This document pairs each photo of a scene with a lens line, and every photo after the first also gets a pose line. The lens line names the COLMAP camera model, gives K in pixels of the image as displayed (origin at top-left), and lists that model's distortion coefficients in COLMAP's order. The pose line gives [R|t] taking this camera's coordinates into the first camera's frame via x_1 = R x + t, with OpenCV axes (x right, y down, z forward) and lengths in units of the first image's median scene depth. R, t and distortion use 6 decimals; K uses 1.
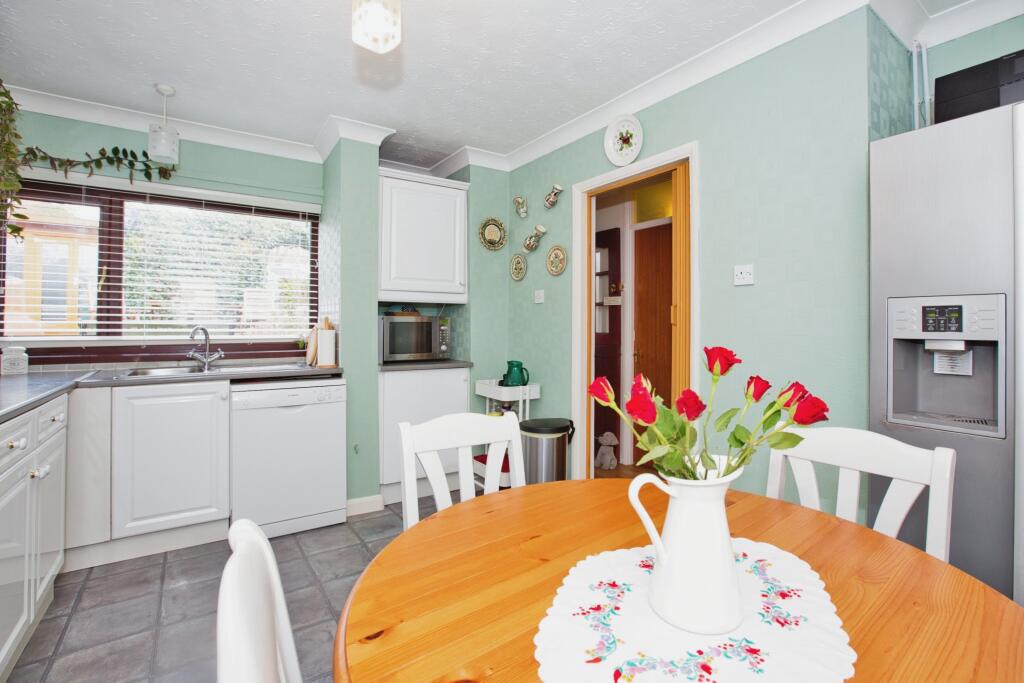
lens RADIAL K [[470.2, 0, 513.7], [0, 470.2, 317.2], [0, 0, 1]] dist [-0.034103, 0.001559]
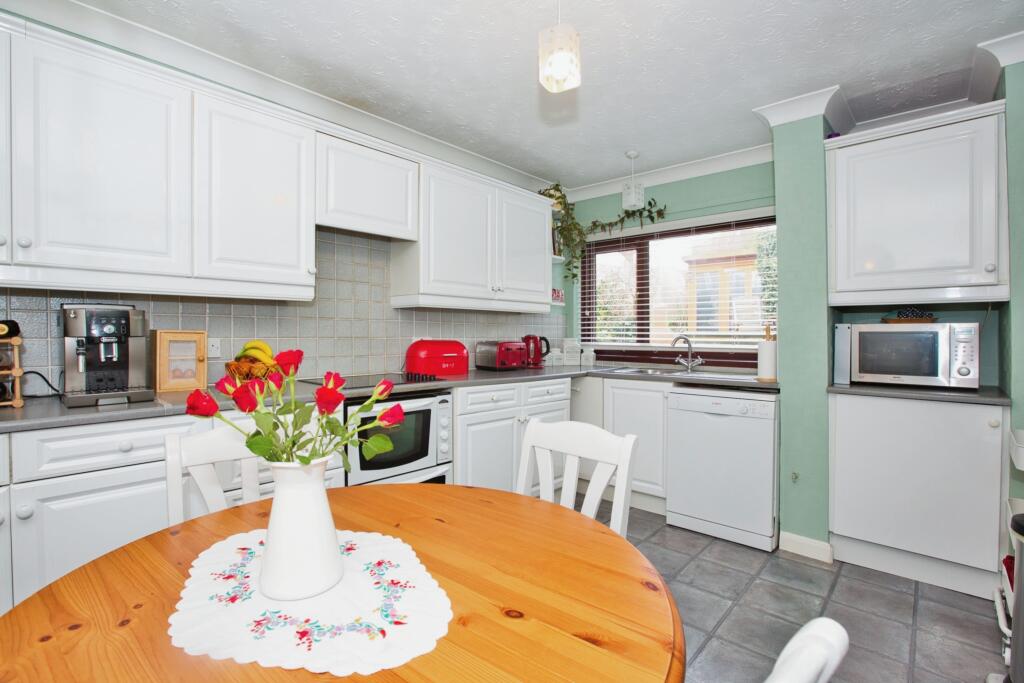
lens RADIAL K [[470.2, 0, 510.7], [0, 470.2, 339.4], [0, 0, 1]] dist [-0.034103, 0.001559]
pose [[0.227778, 0.010496, -0.973657, 0.397429], [0.011753, 0.999839, 0.013527, 0.006895], [0.973642, -0.014525, 0.227618, 0.307838]]
